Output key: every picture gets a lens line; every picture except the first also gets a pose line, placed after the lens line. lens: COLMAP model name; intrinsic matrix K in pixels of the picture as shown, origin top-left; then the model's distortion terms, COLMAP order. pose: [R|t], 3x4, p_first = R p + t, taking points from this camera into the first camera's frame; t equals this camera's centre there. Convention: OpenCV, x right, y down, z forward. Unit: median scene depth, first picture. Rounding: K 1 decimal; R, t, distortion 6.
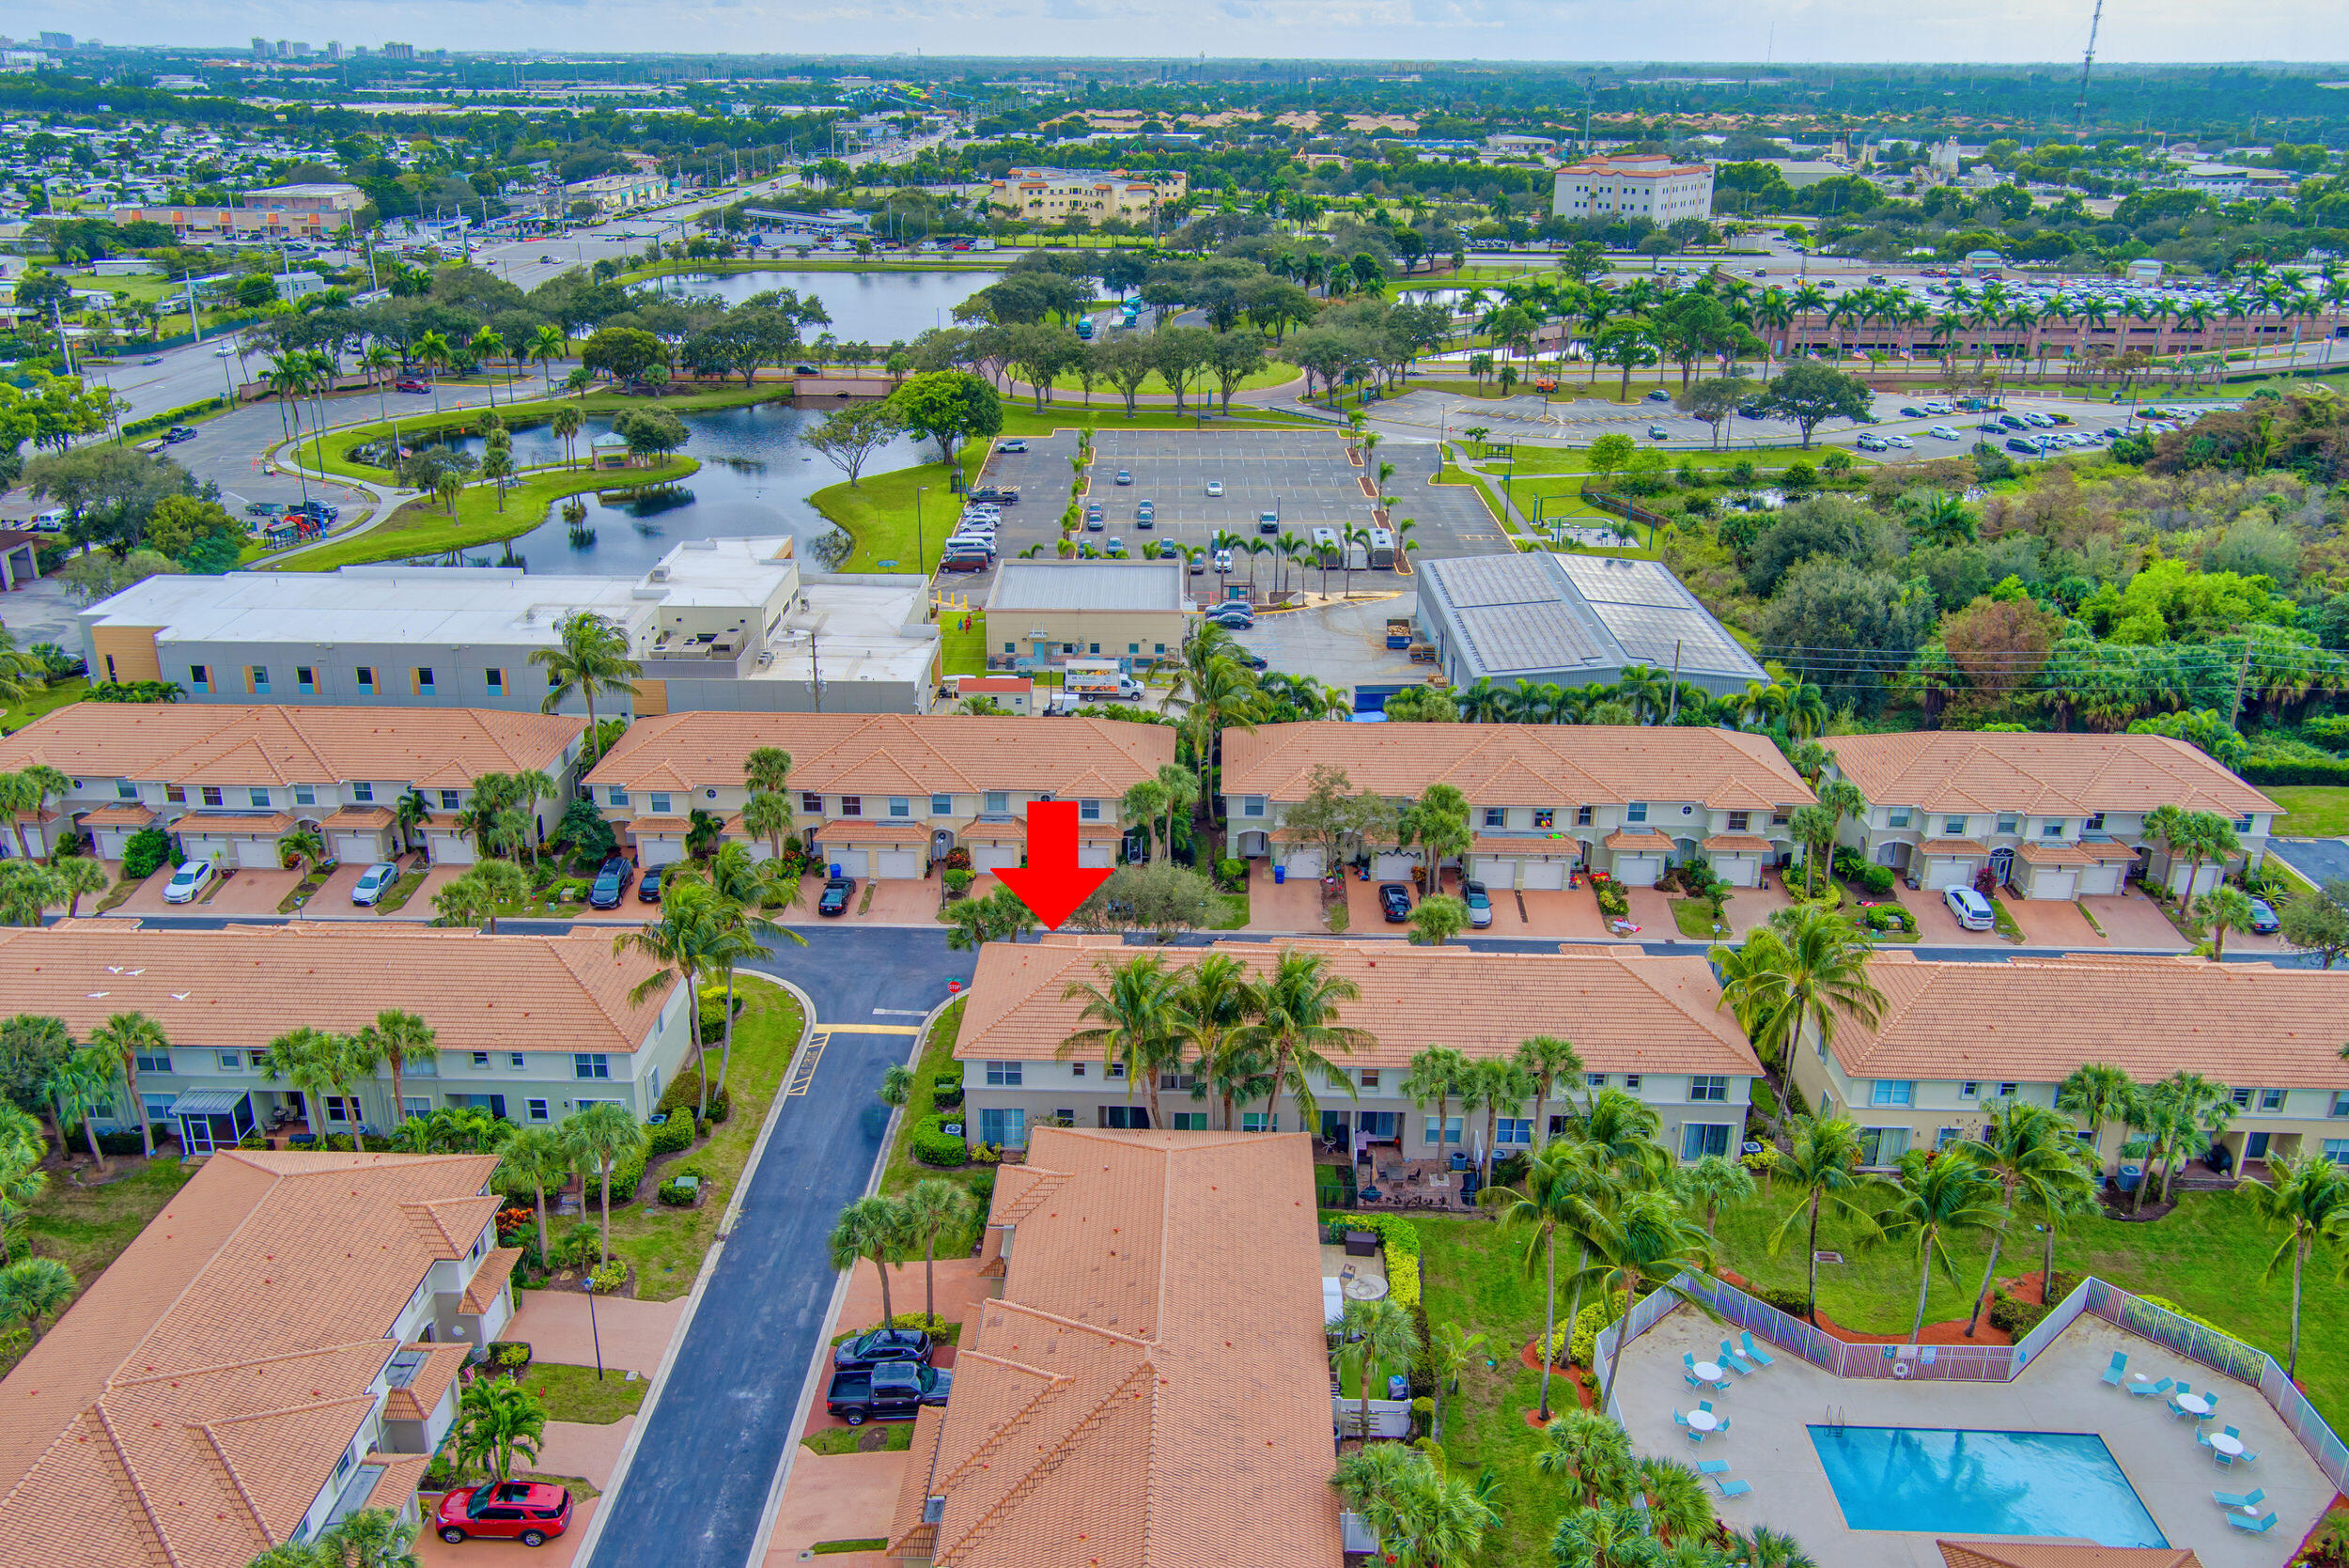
lens RADIAL K [[1880.5, 0, 1174.5], [0, 1880.5, 784.0], [0, 0, 1]] dist [0.019304, -0.004735]
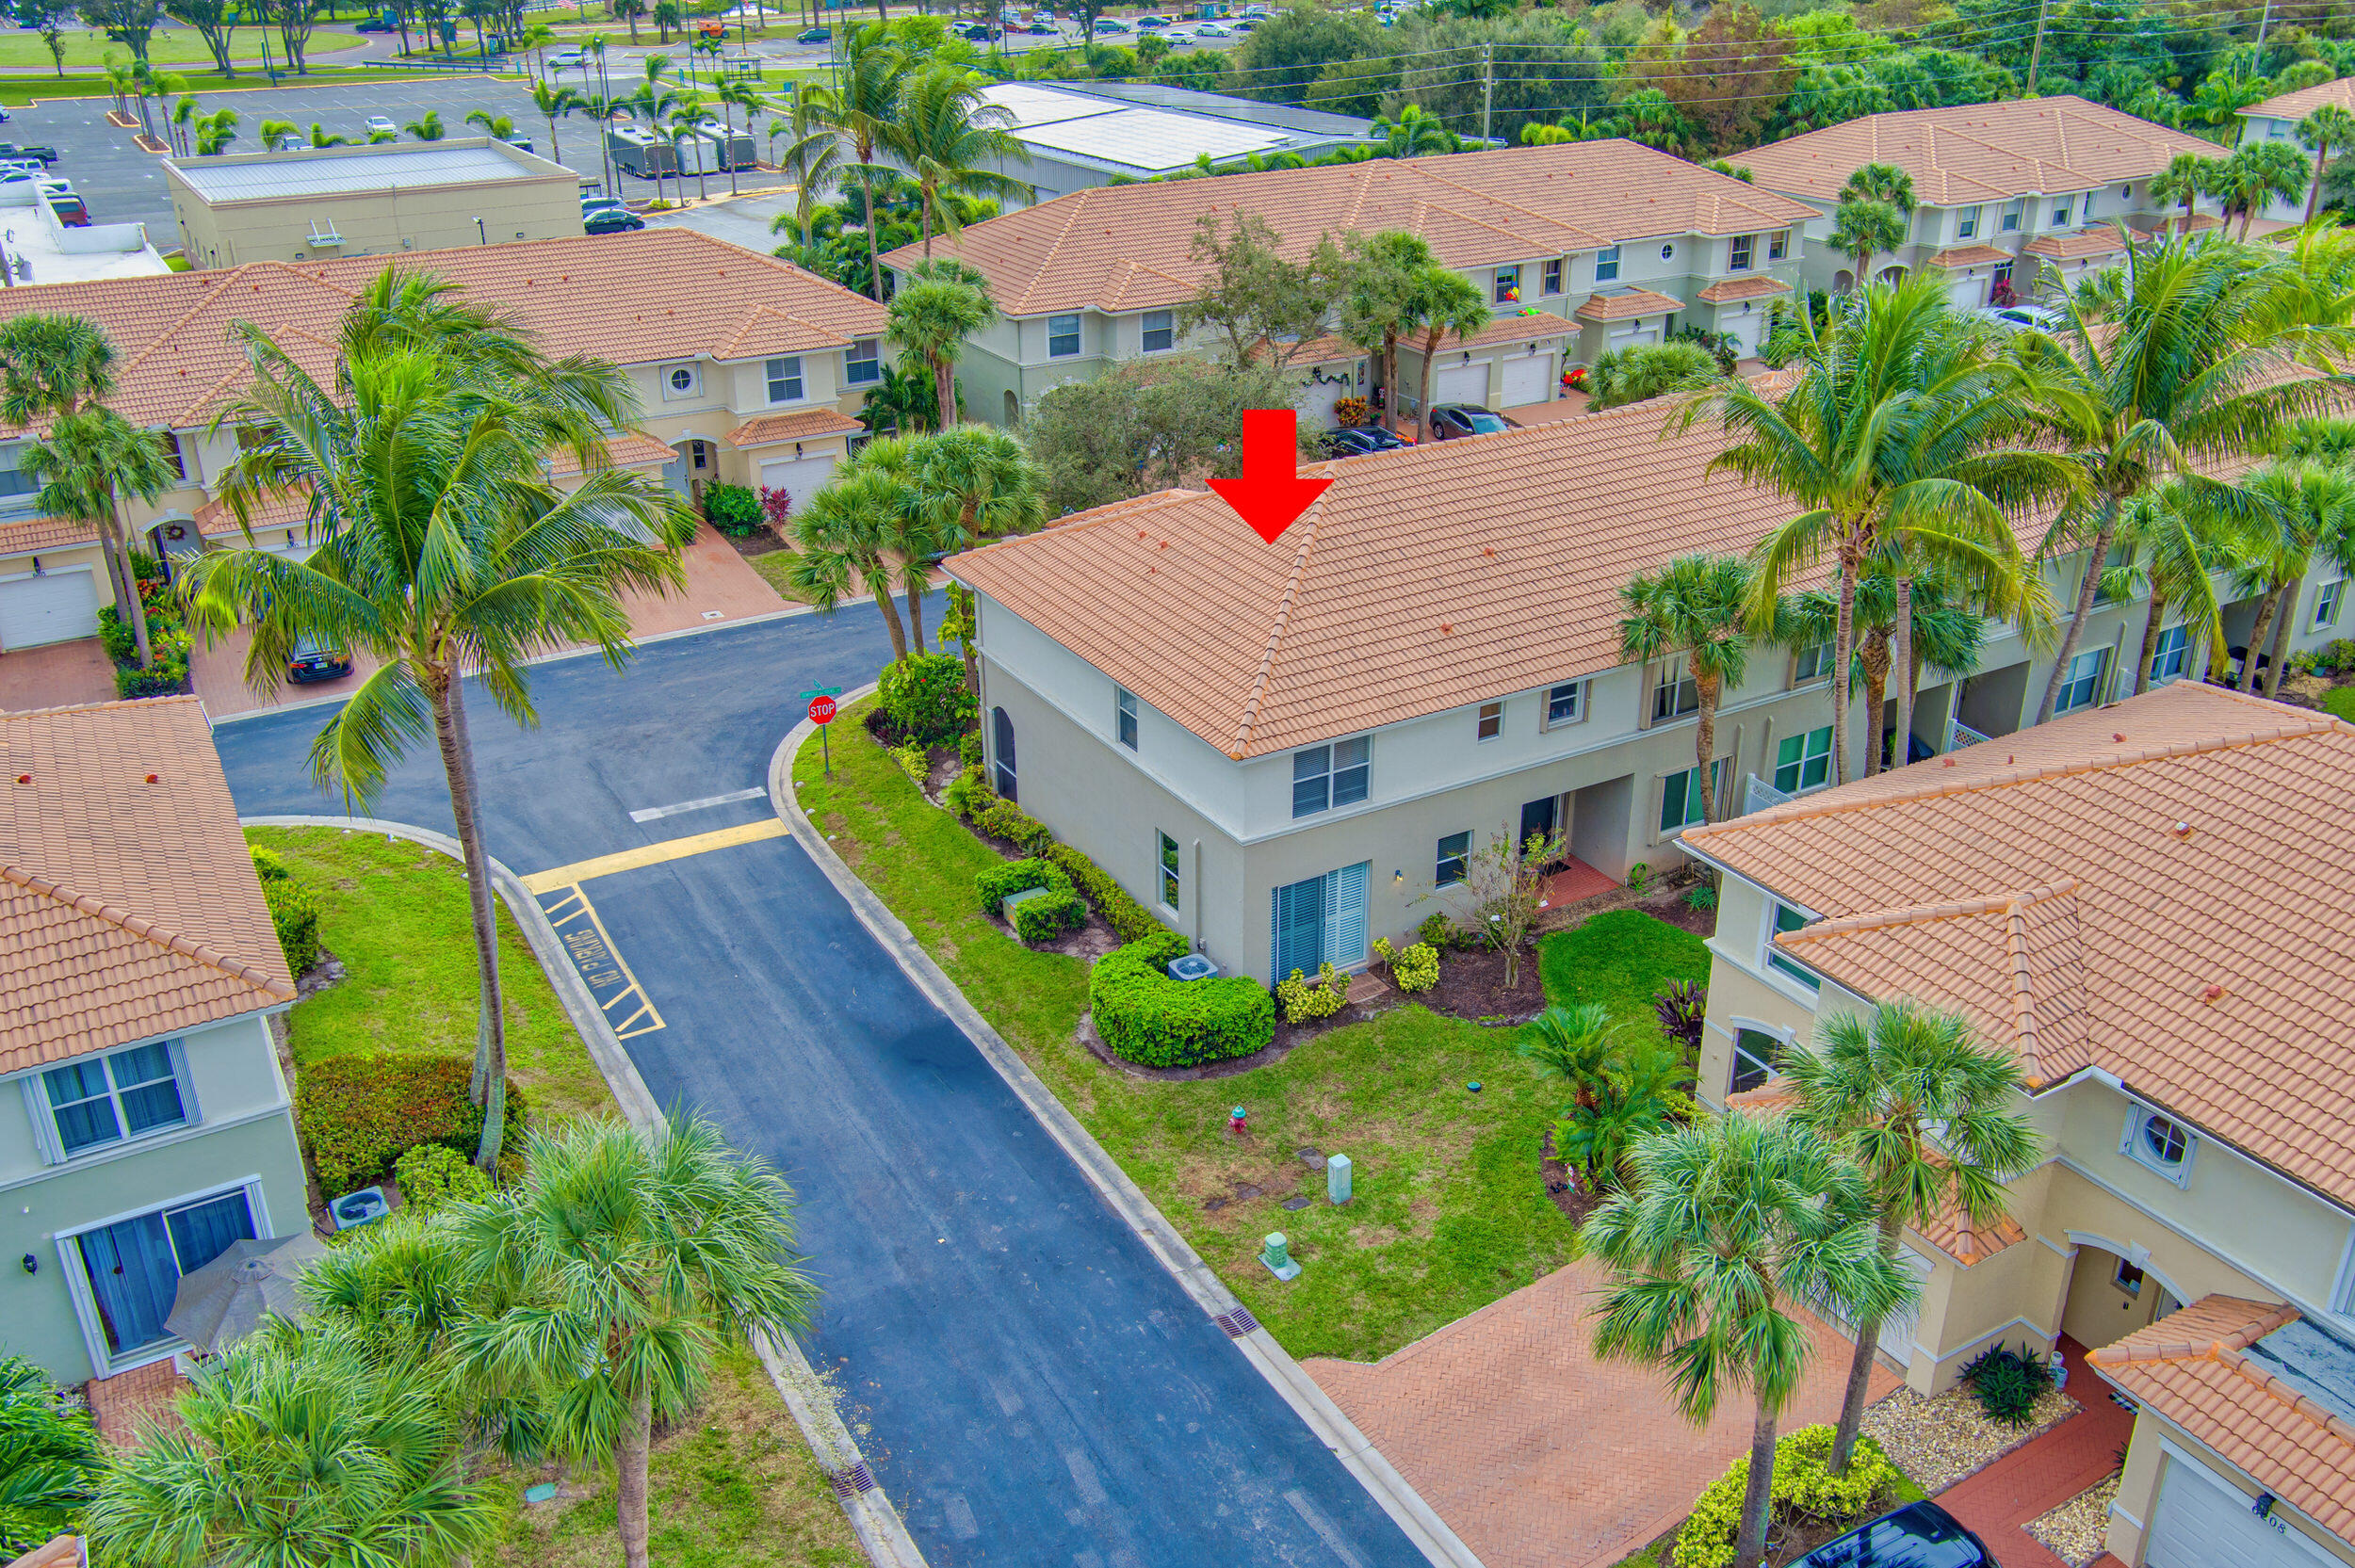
lens RADIAL K [[1948.4, 0, 1177.5], [0, 1948.4, 784.0], [0, 0, 1]] dist [-0.004095, -0.001508]
pose [[0.853819, -0.237801, 0.463081, -0.218655], [0.205224, 0.971283, 0.120385, 0.075787], [-0.478410, -0.007751, 0.878102, 0.499866]]
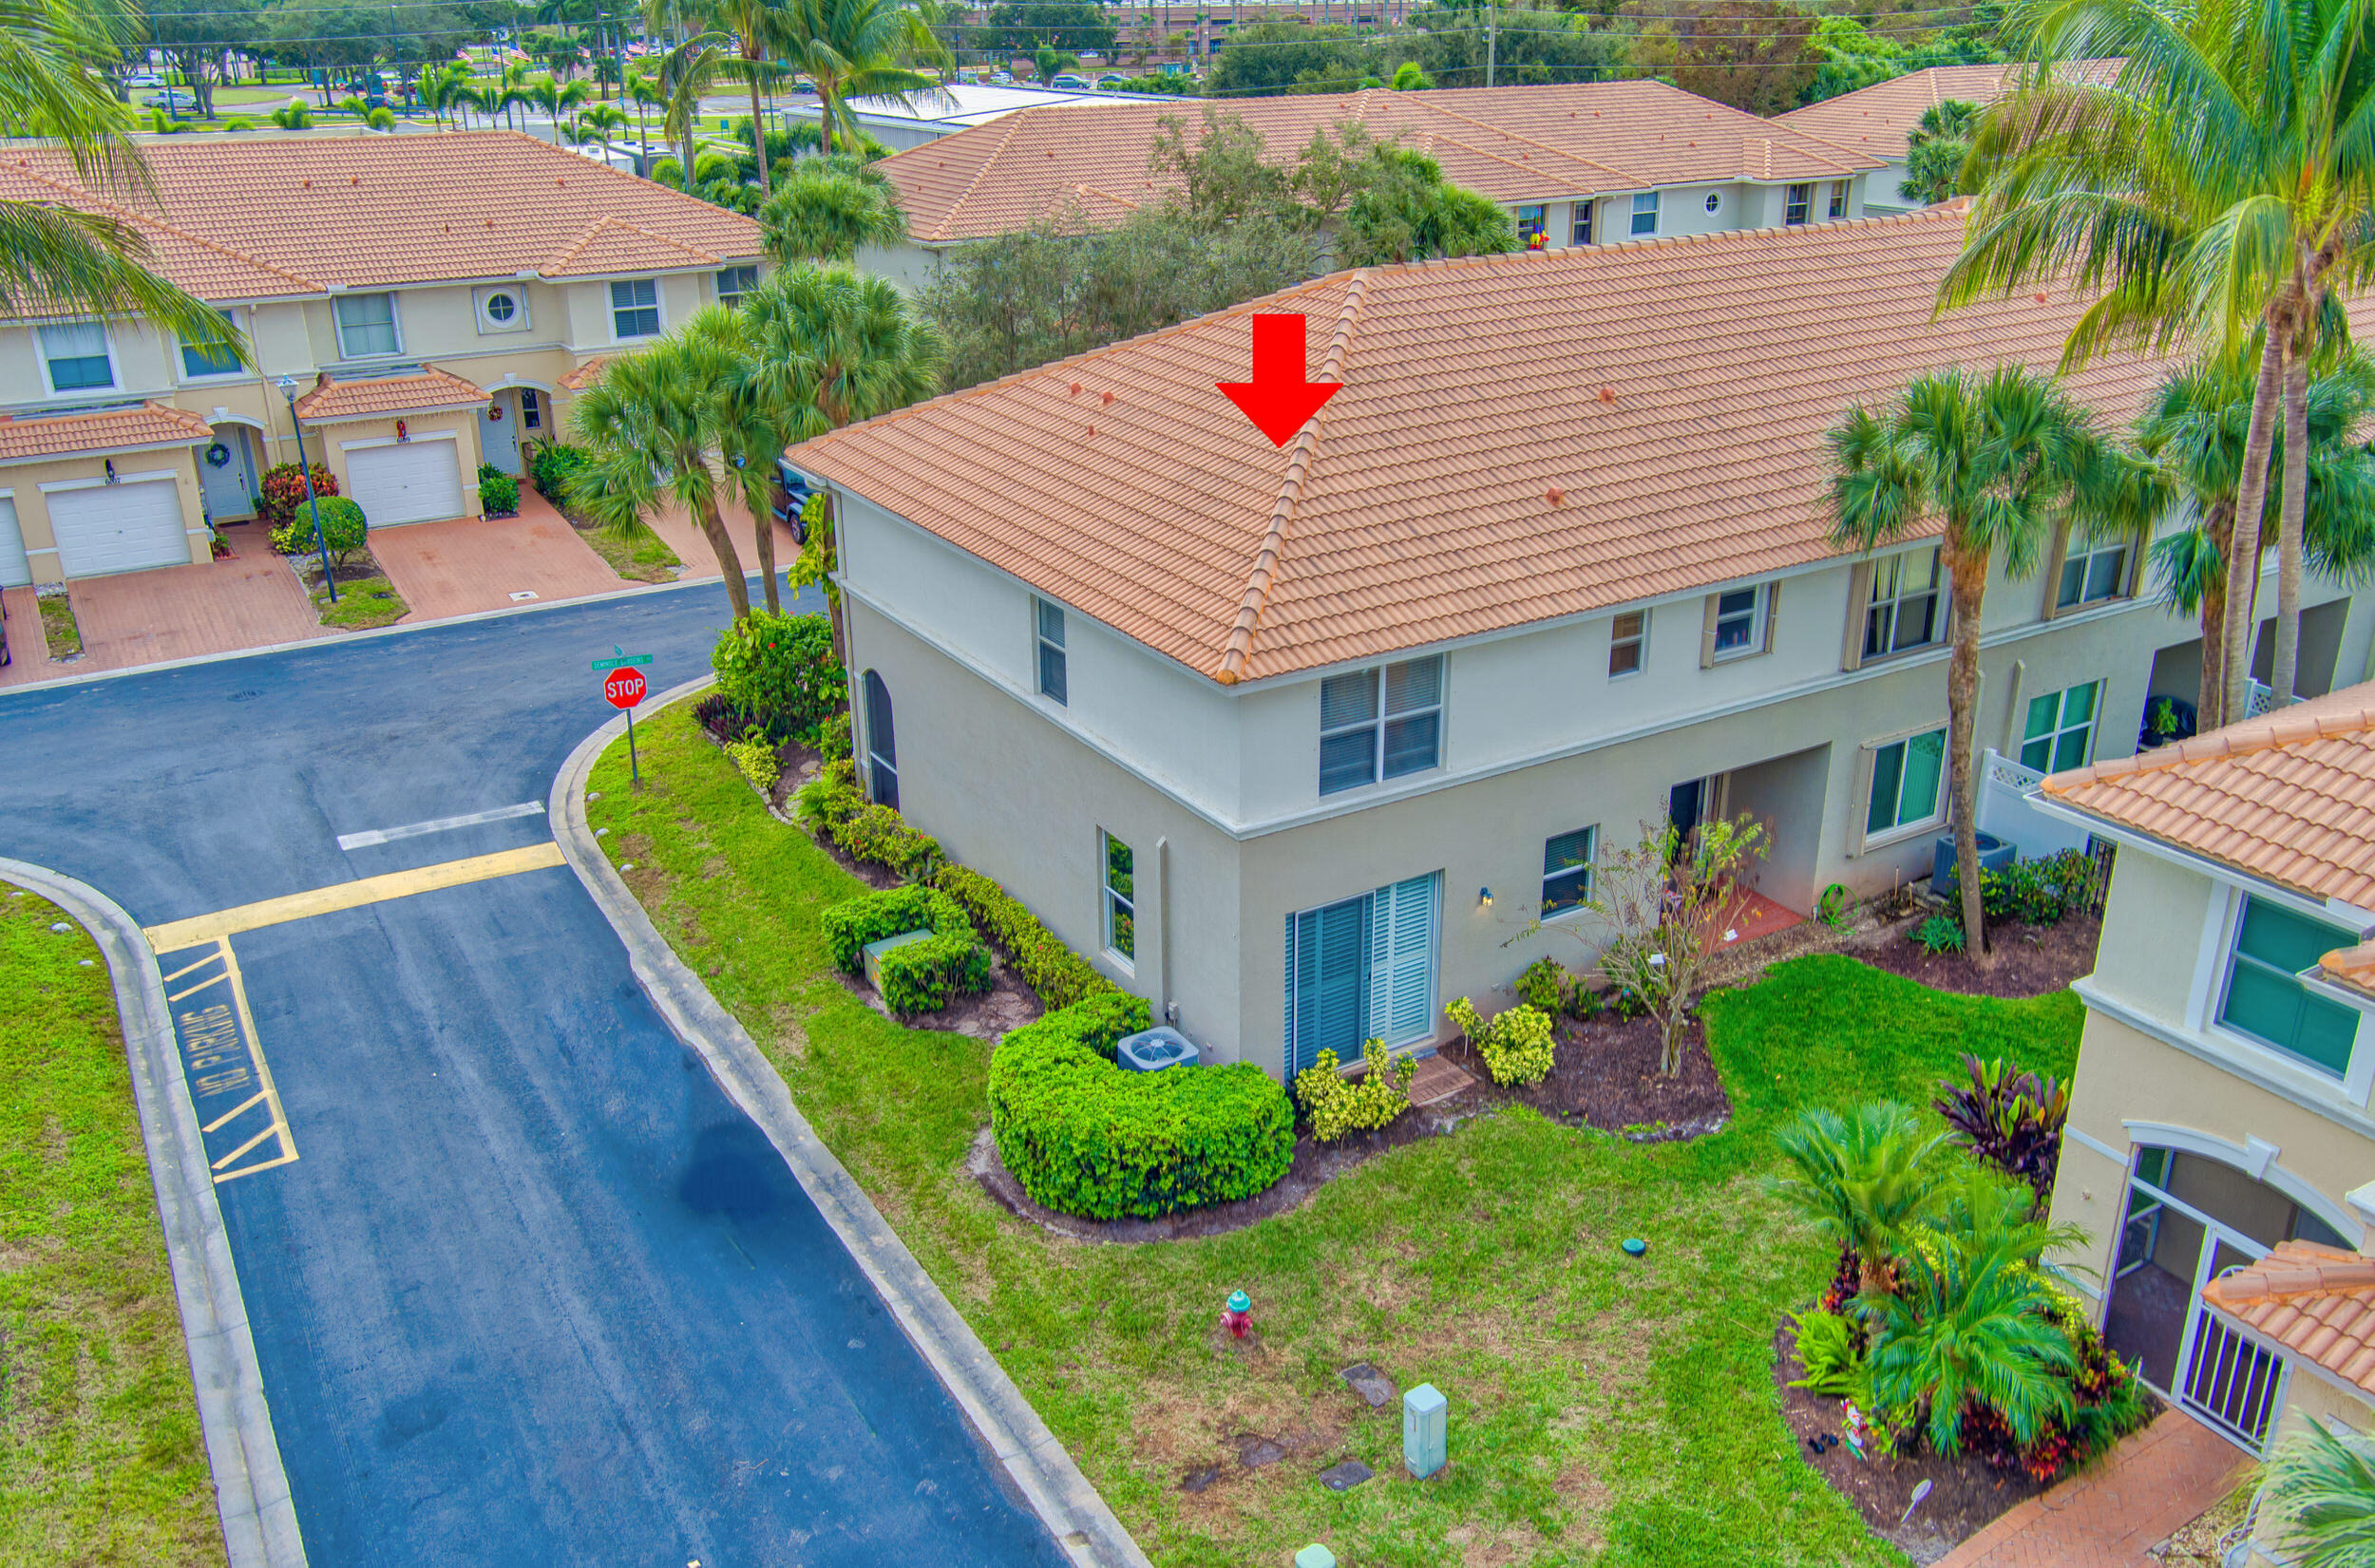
lens RADIAL K [[1975.5, 0, 1177.8], [0, 1975.5, 666.6], [0, 0, 1]] dist [0.007201, -0.003896]
pose [[0.844316, -0.194541, 0.499284, -0.169397], [0.214059, 0.976644, 0.018553, 0.101216], [-0.491232, 0.091212, 0.866240, 0.595198]]
